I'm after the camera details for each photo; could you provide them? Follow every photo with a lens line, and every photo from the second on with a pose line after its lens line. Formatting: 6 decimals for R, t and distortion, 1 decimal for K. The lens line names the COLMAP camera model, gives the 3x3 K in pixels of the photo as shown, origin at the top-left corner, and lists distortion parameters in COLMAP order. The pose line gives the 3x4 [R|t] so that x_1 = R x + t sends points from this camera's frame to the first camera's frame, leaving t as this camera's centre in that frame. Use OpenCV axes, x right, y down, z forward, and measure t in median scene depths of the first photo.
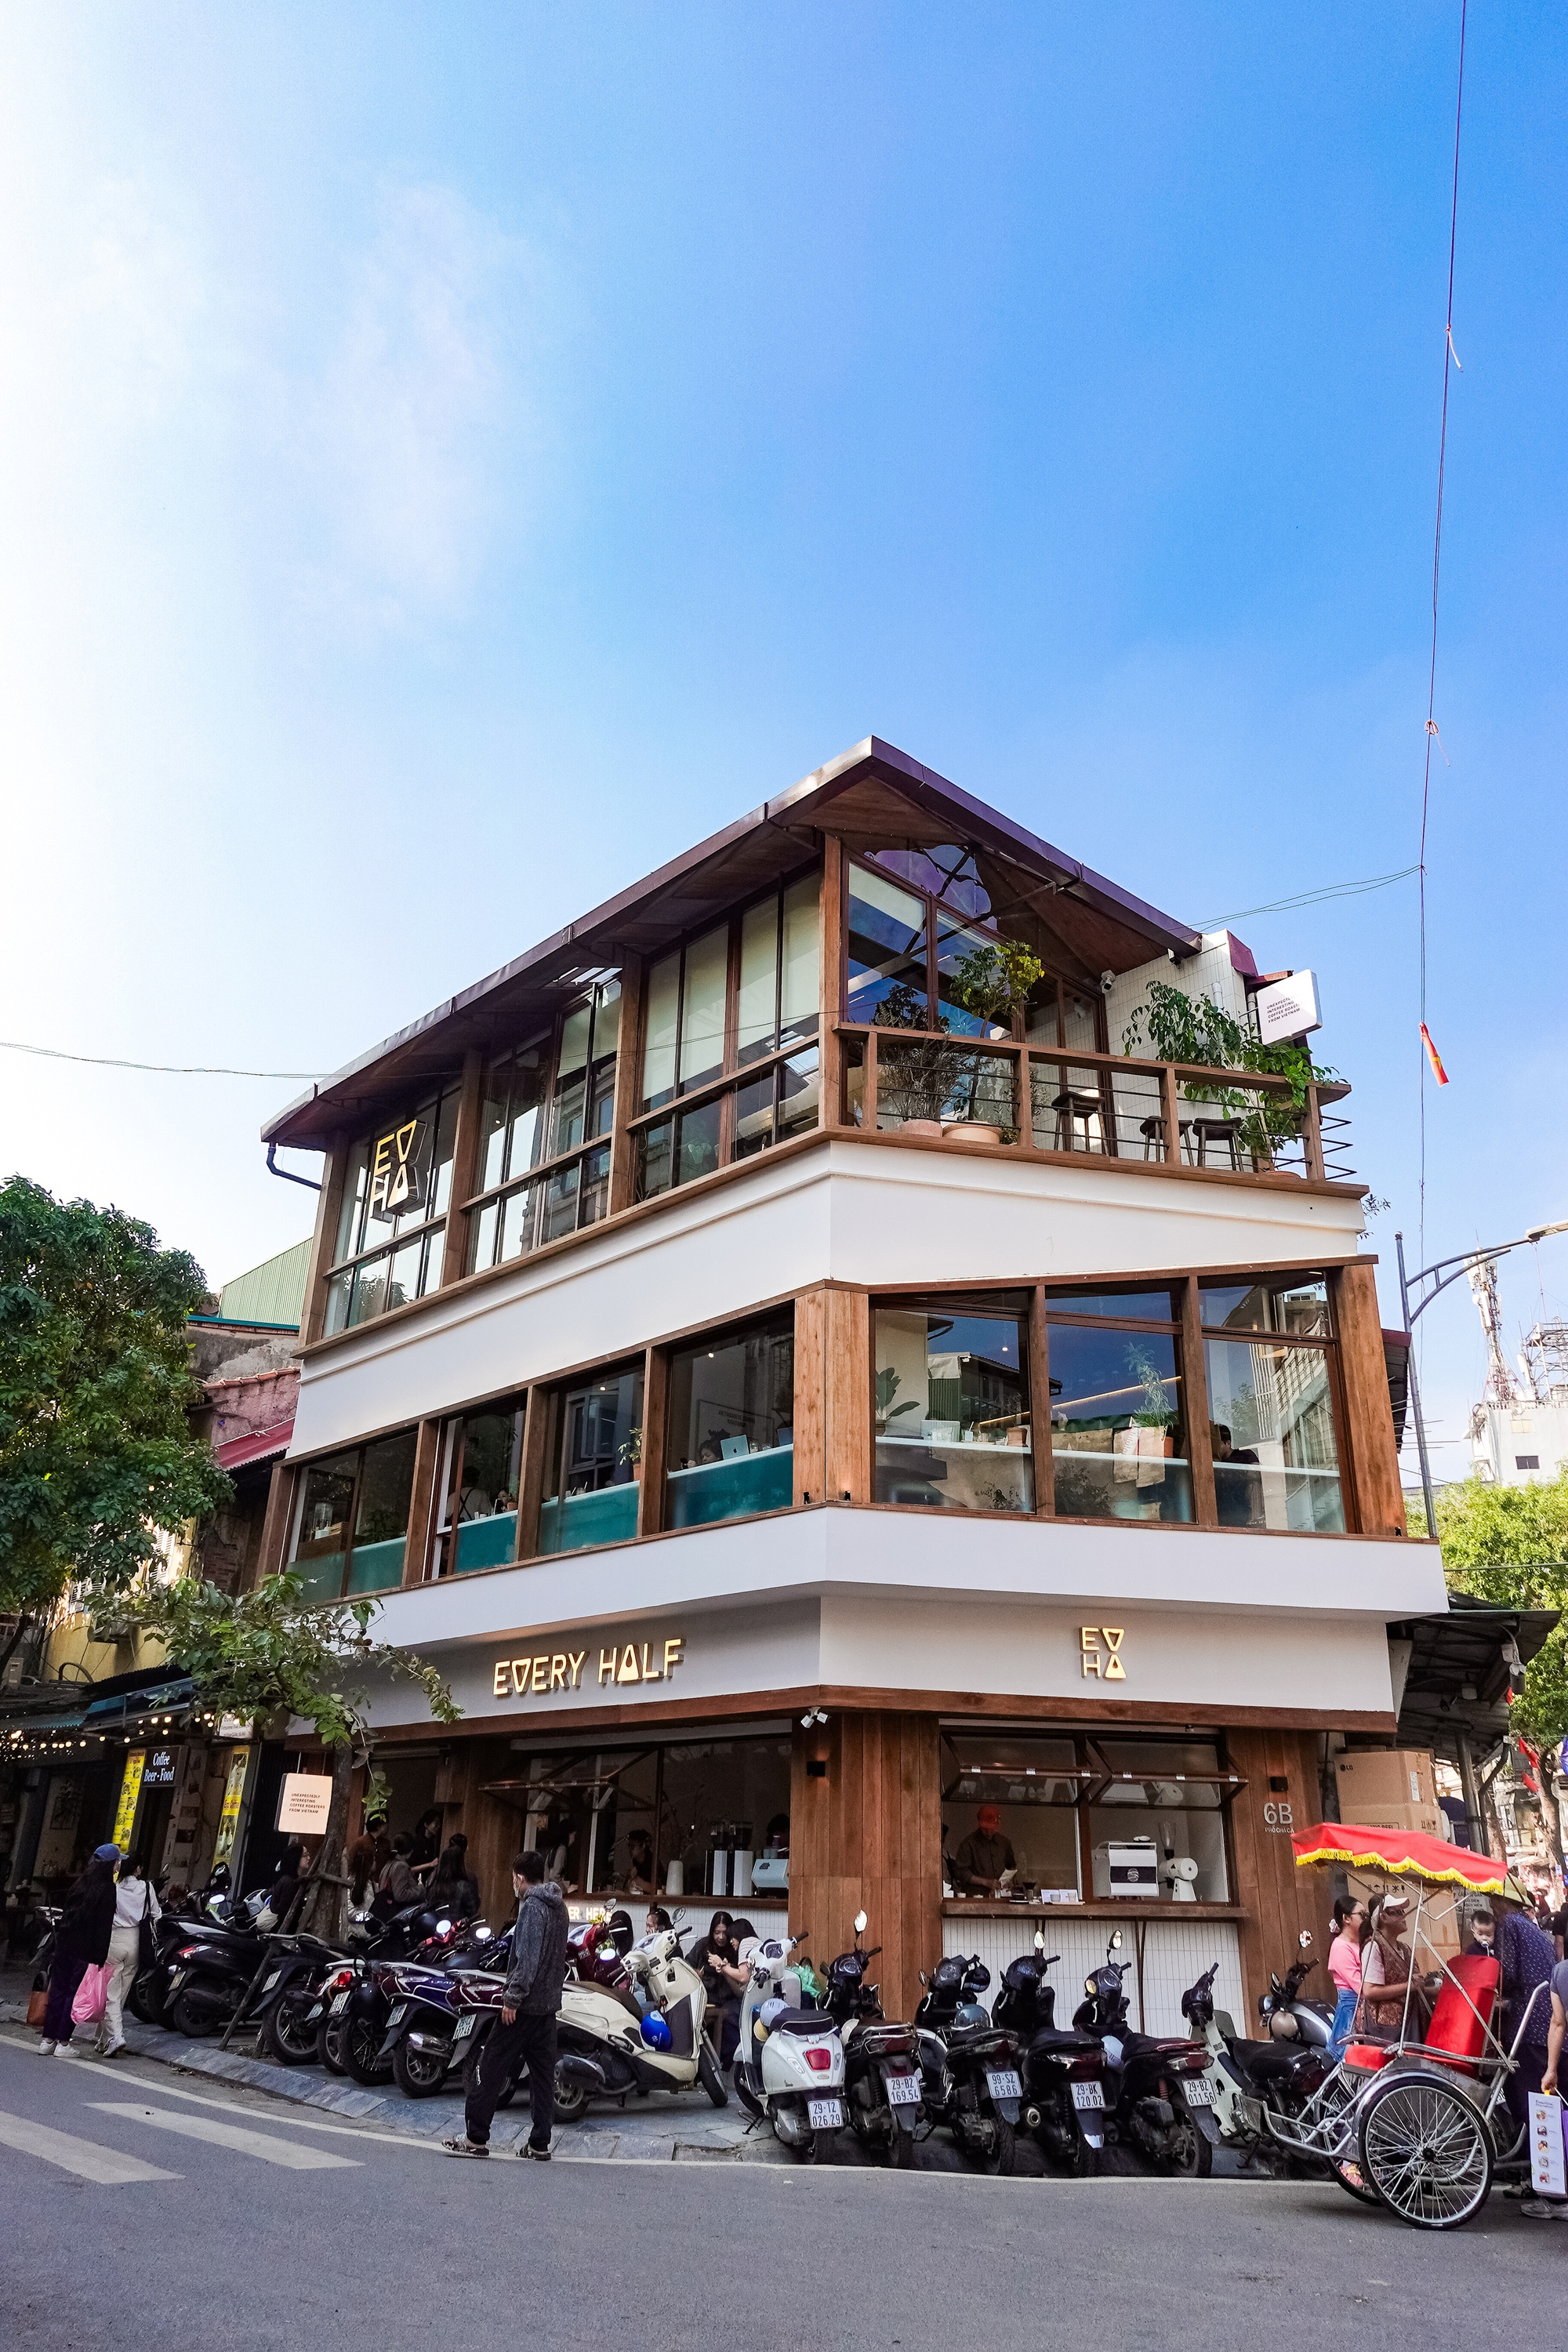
lens RADIAL K [[1616.1, 0, 786.4], [0, 1616.1, 1176.7], [0, 0, 1]] dist [-0.005949, -0.001789]
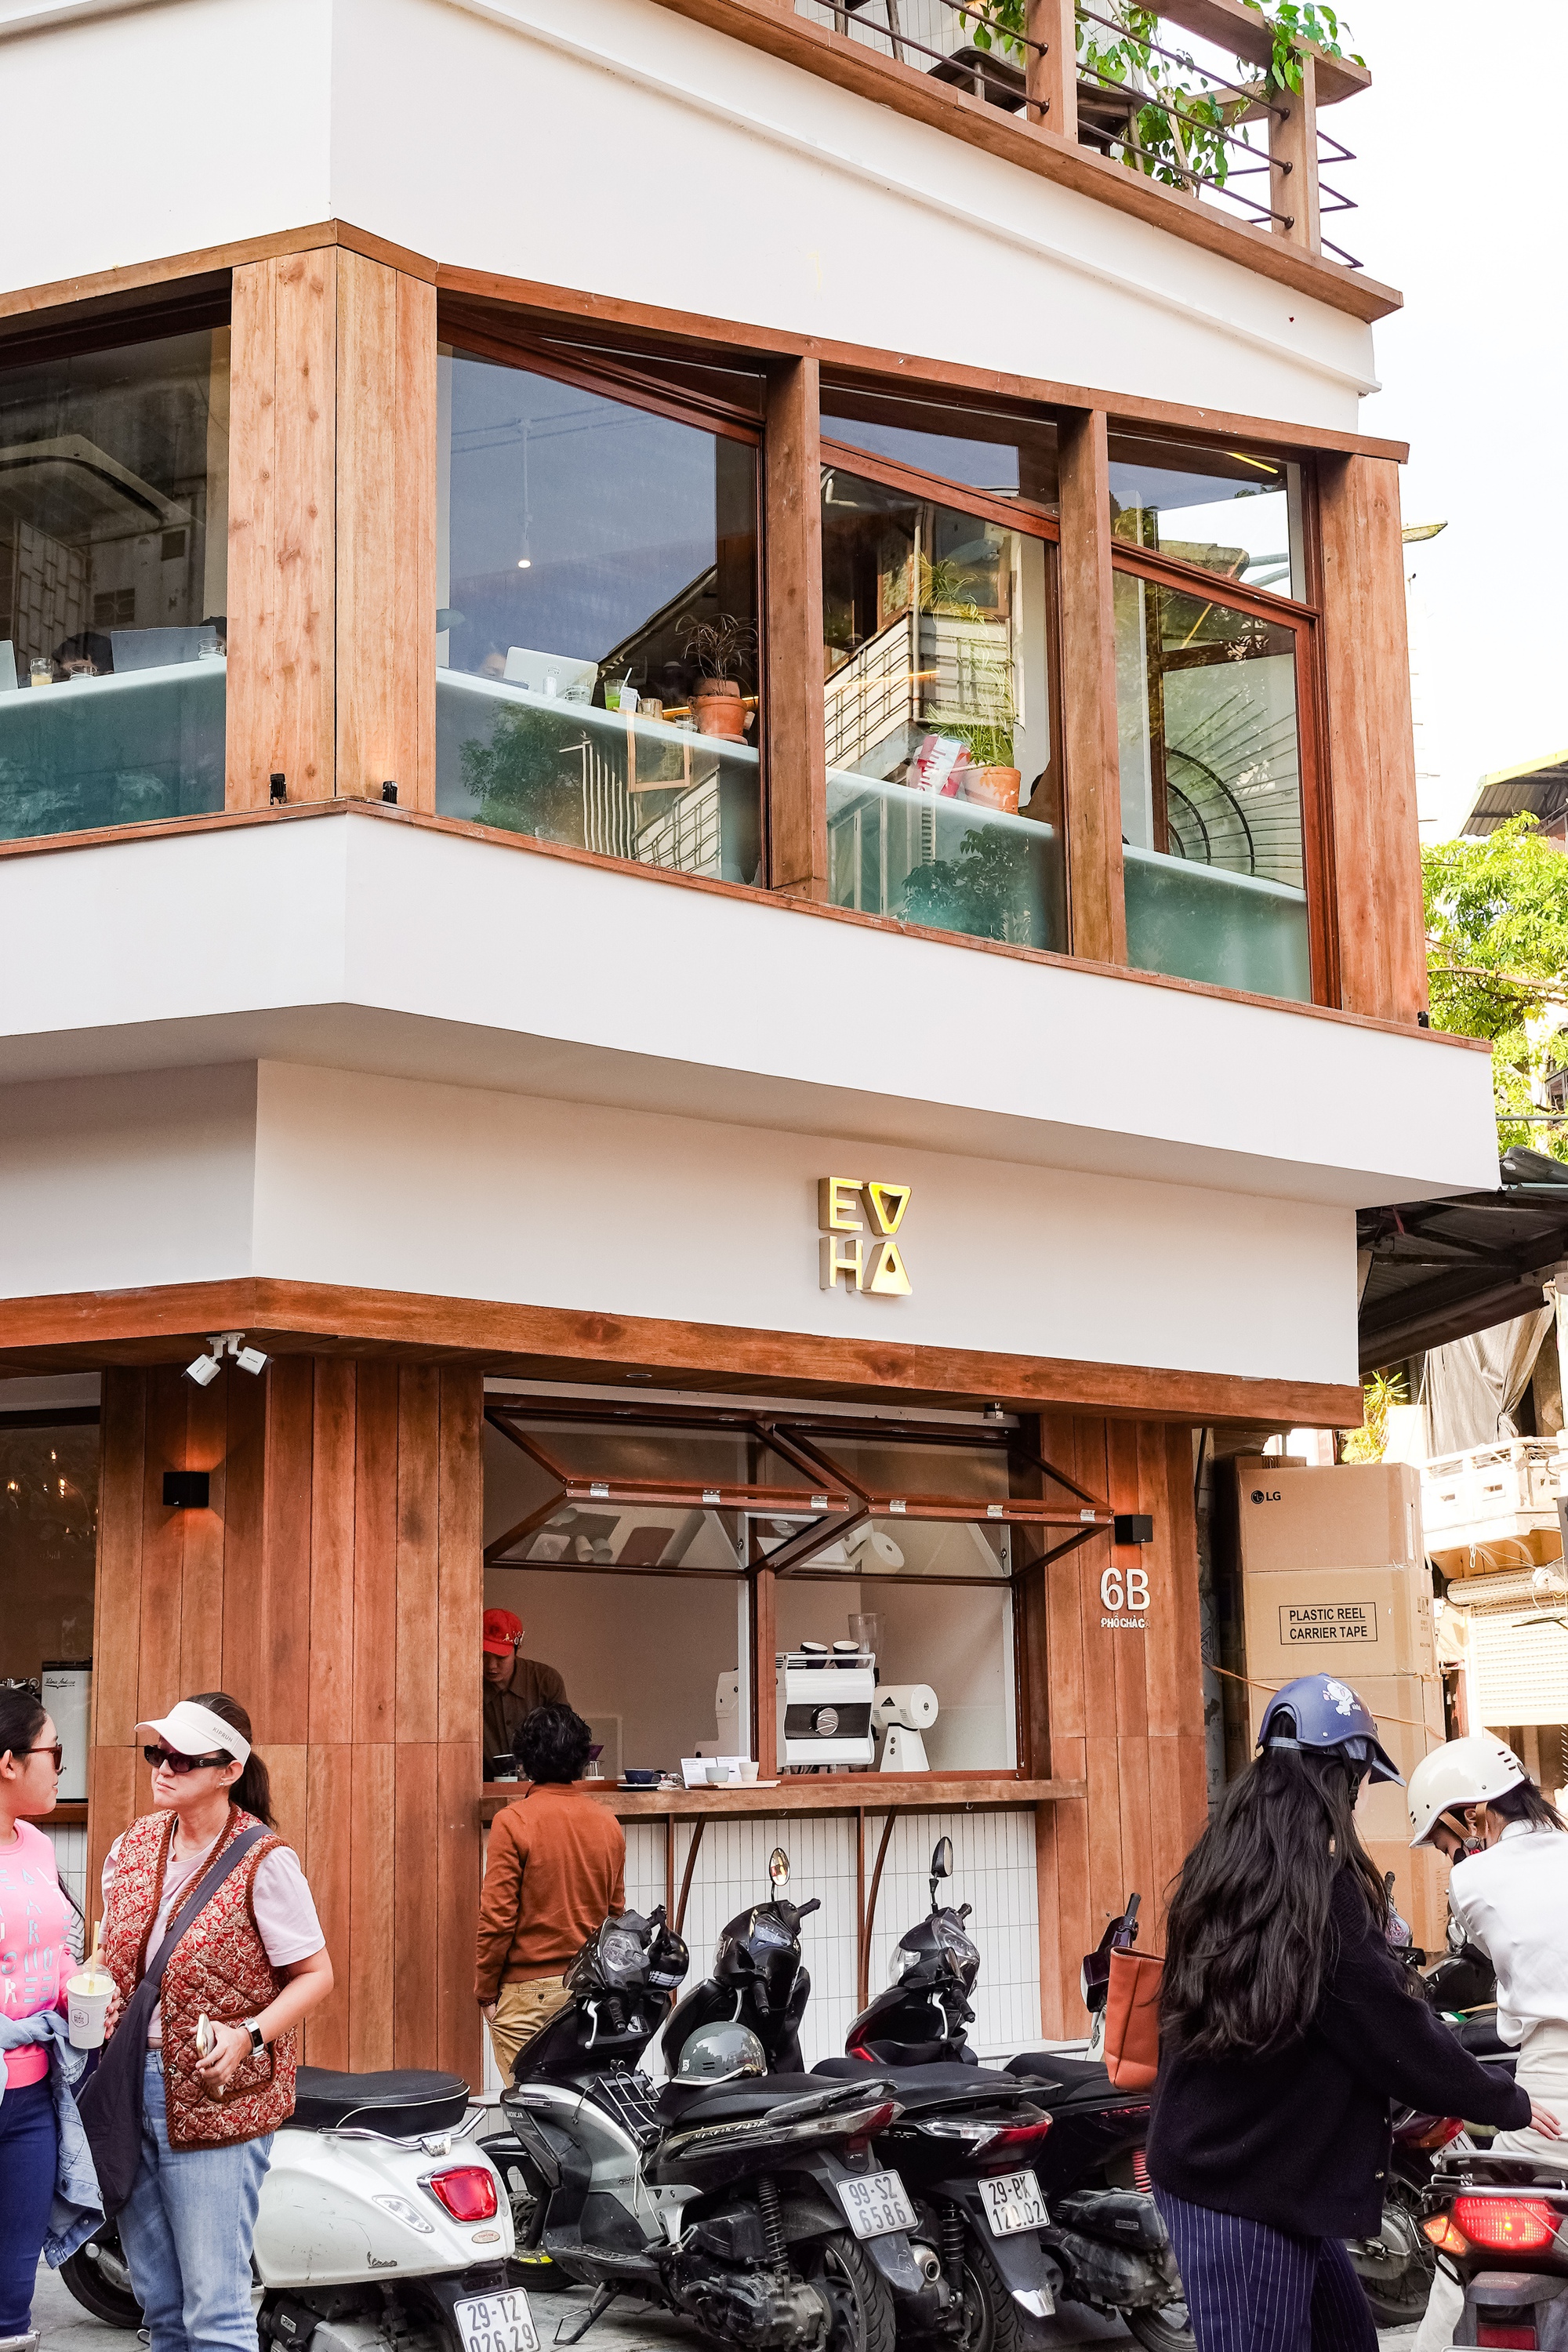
lens RADIAL K [[2954.3, 0, 783.5], [0, 2954.3, 1184.7], [0, 0, 1]] dist [-0.043144, 0.000000]
pose [[0.889345, 0.052984, 0.454156, -0.176872], [-0.151397, 0.971358, 0.183148, 0.137924], [-0.431444, -0.231639, 0.871894, 0.321297]]
